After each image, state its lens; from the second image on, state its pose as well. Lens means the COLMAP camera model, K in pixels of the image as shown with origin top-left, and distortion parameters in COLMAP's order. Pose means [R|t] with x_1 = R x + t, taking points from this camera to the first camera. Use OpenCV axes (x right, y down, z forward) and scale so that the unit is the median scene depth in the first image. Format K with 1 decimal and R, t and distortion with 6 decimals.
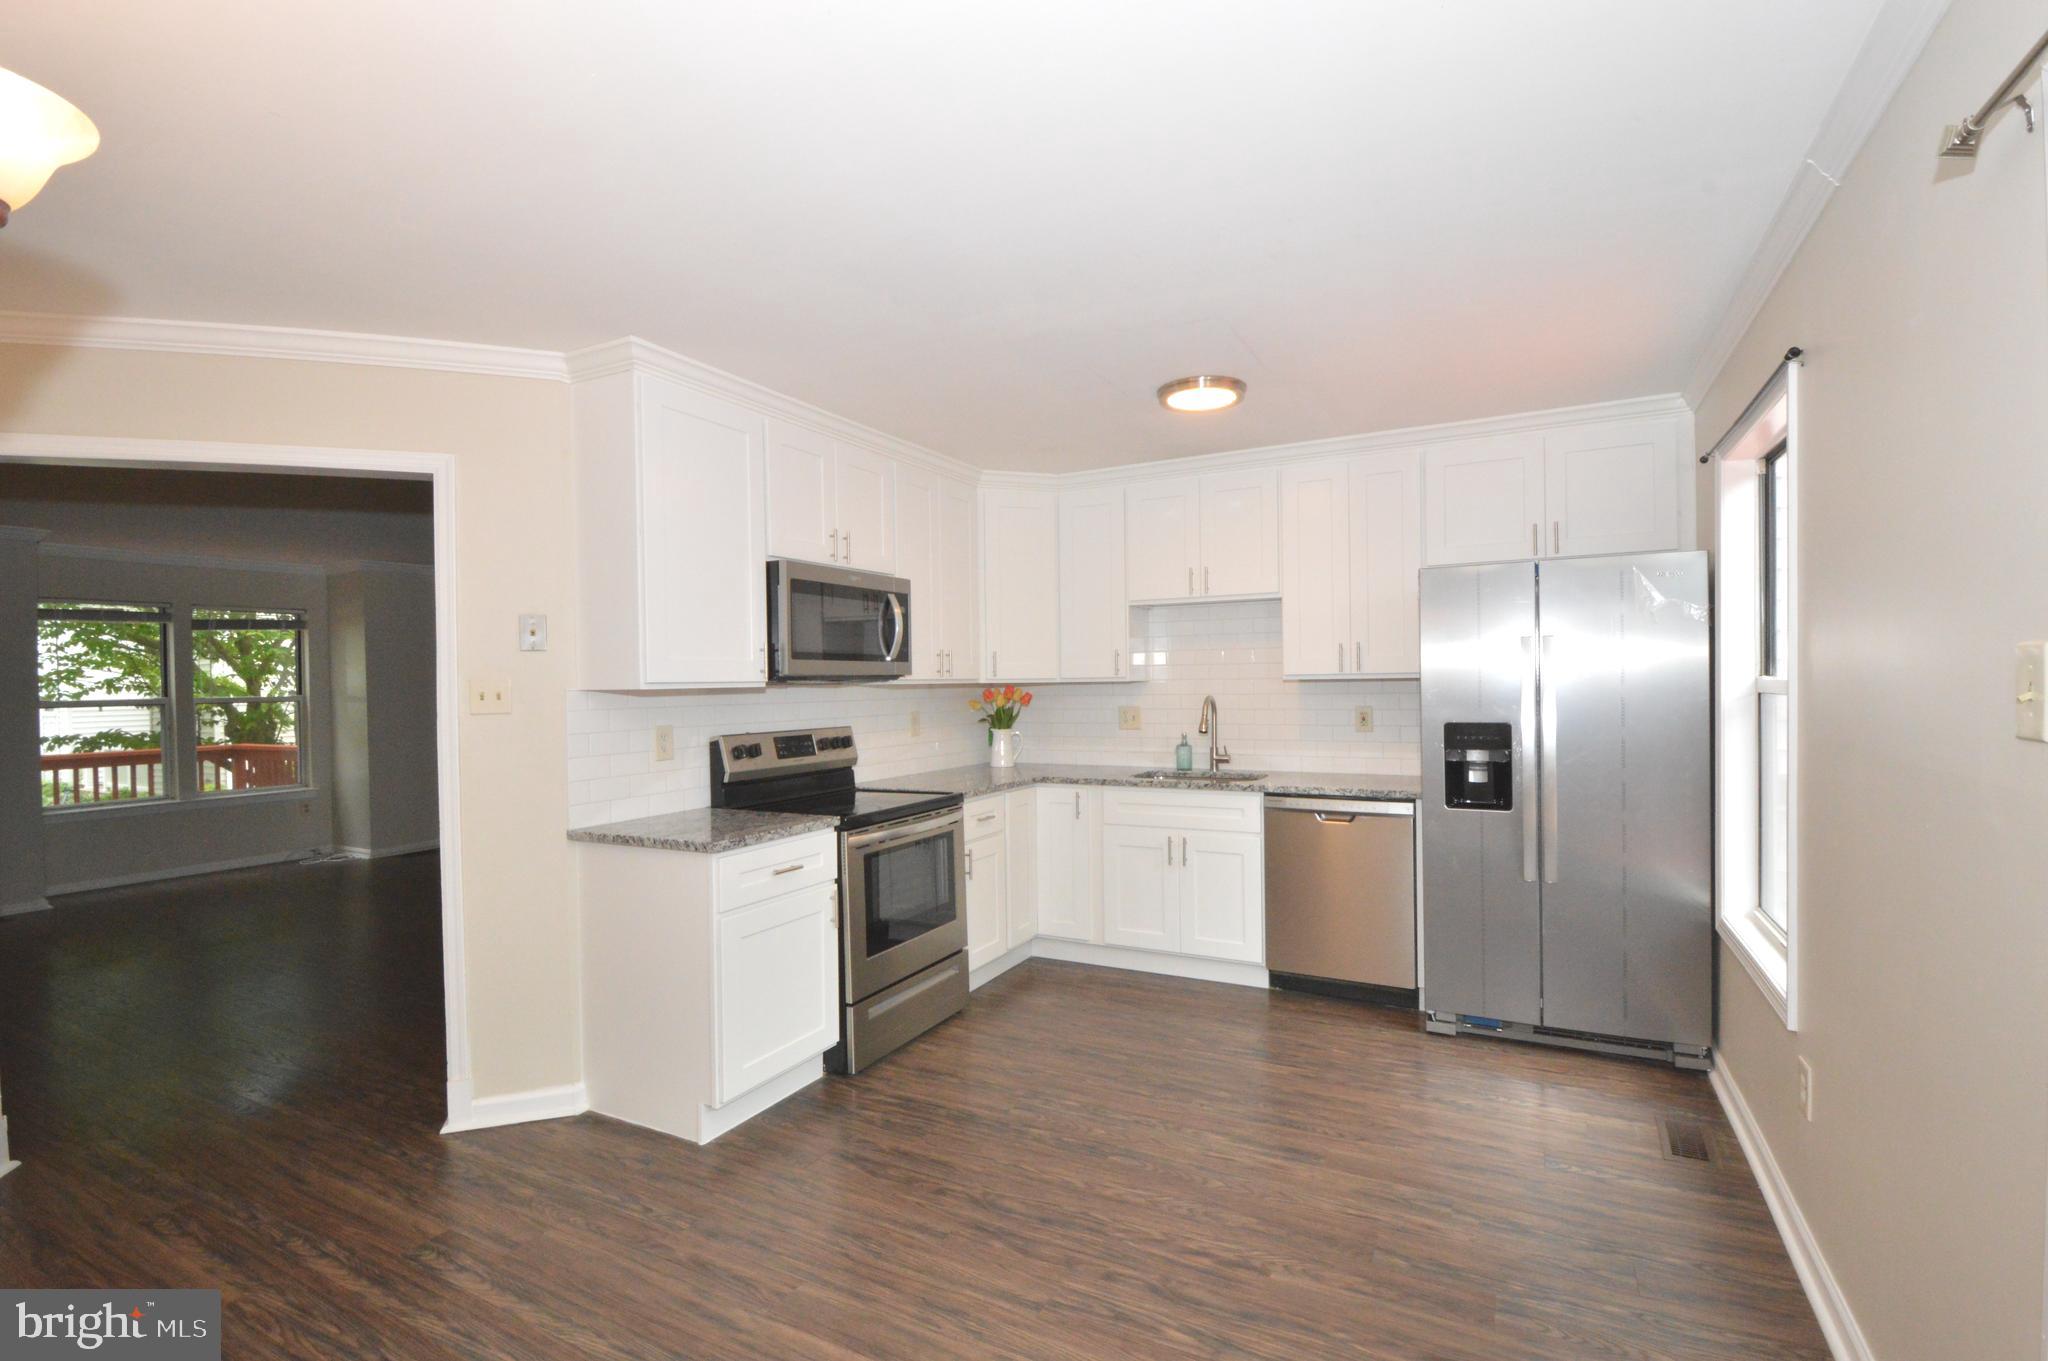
lens RADIAL K [[924.3, 0, 1037.3], [0, 924.3, 683.1], [0, 0, 1]] dist [0.005656, -0.018463]
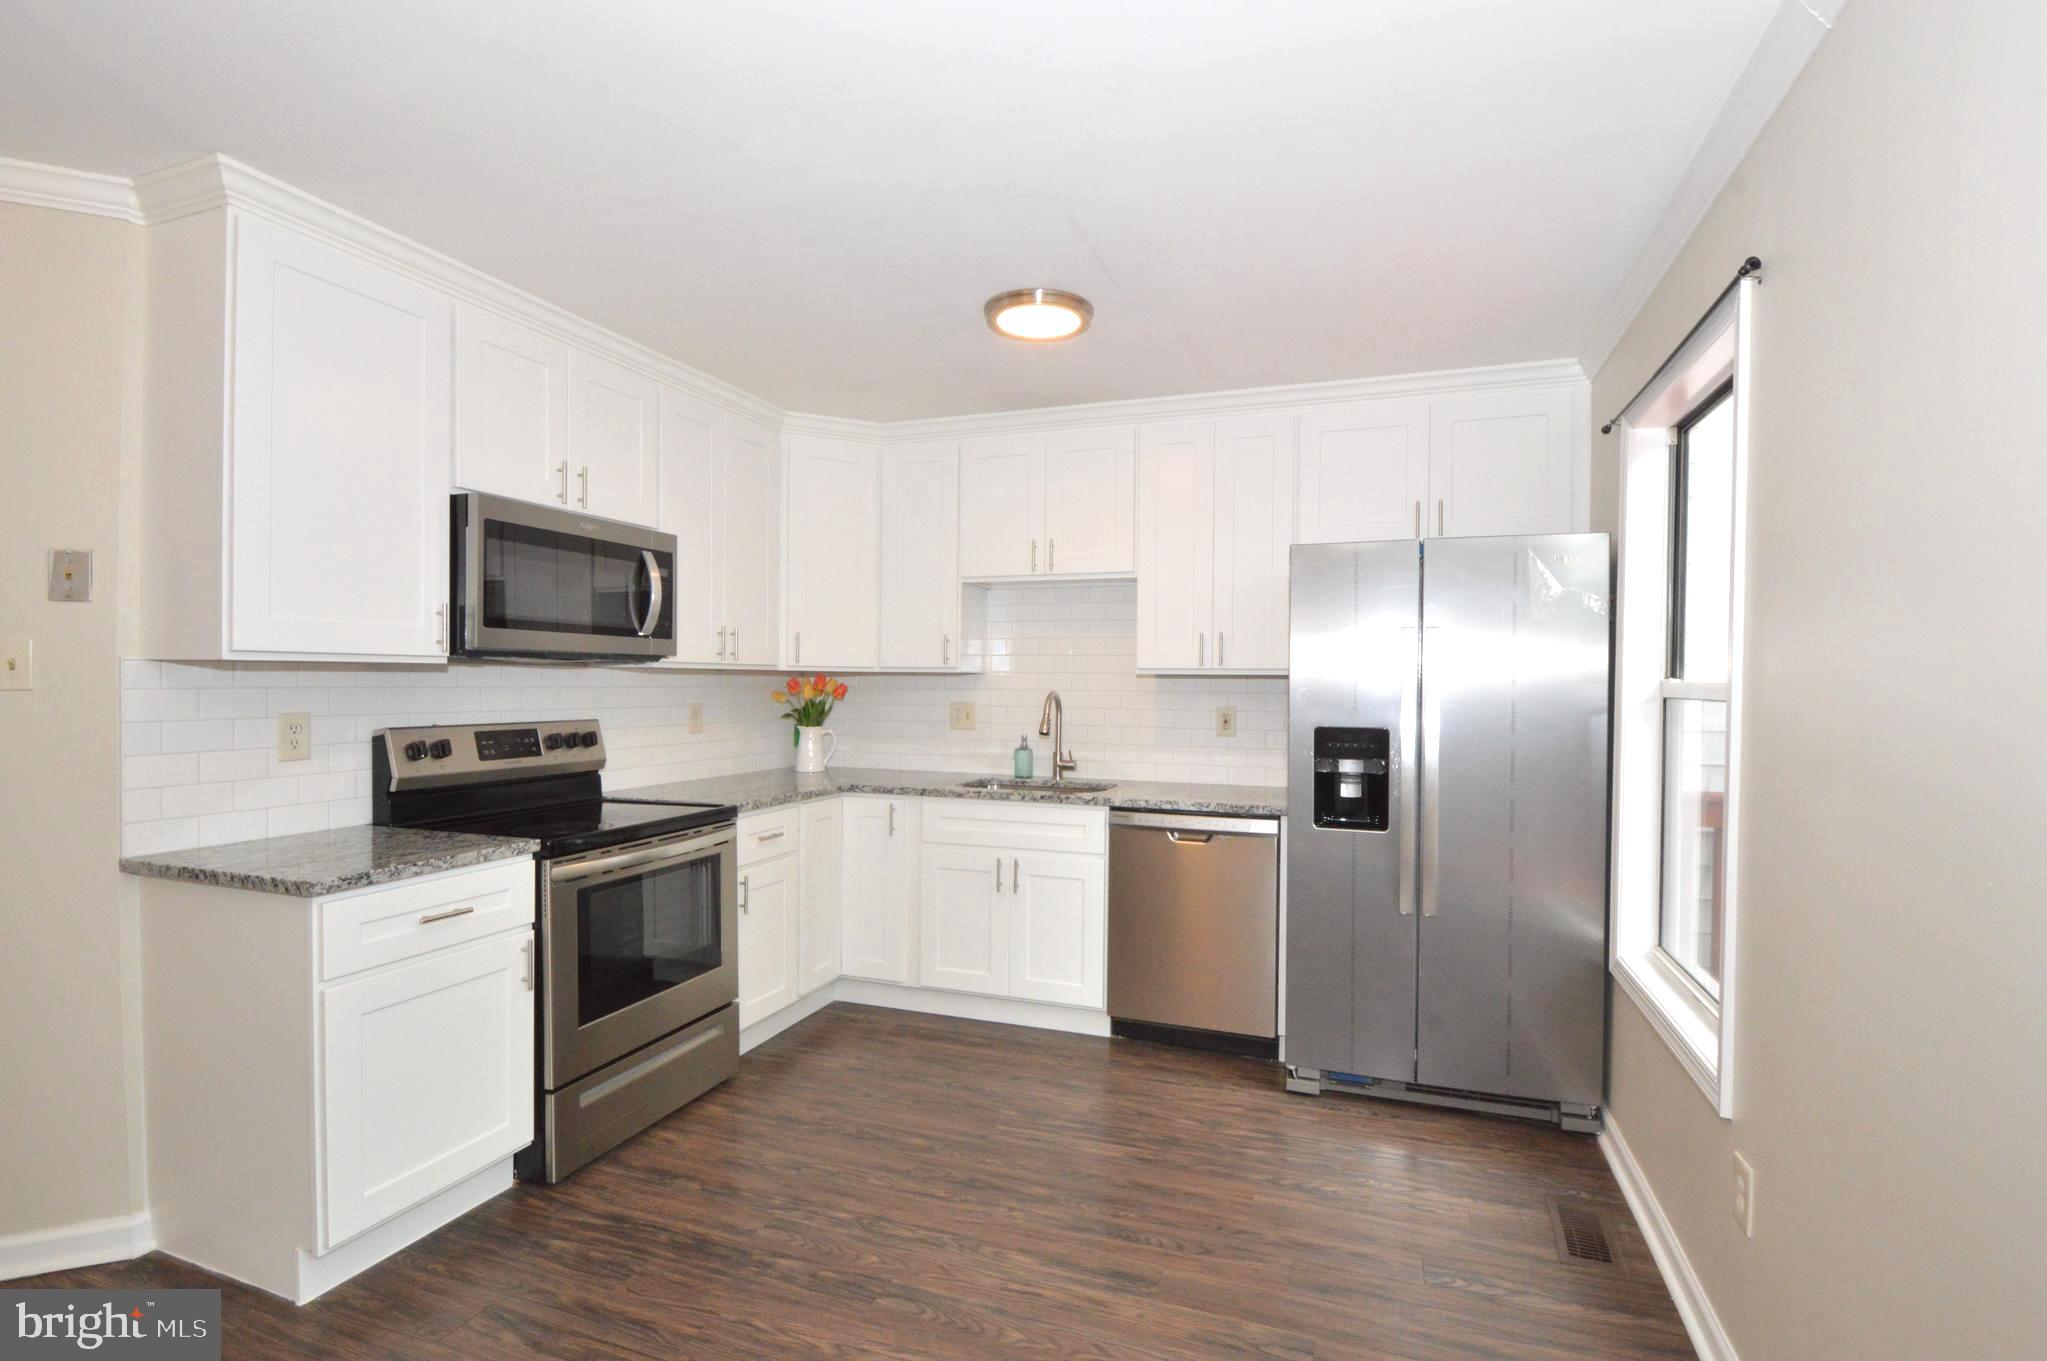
lens RADIAL K [[915.7, 0, 1050.0], [0, 915.7, 685.1], [0, 0, 1]] dist [0.000708, -0.017152]
pose [[0.990101, 0.022579, 0.138526, 0.083839], [-0.022725, 0.999742, -0.000531, 0.010664], [-0.138503, -0.002622, 0.990359, 0.205616]]
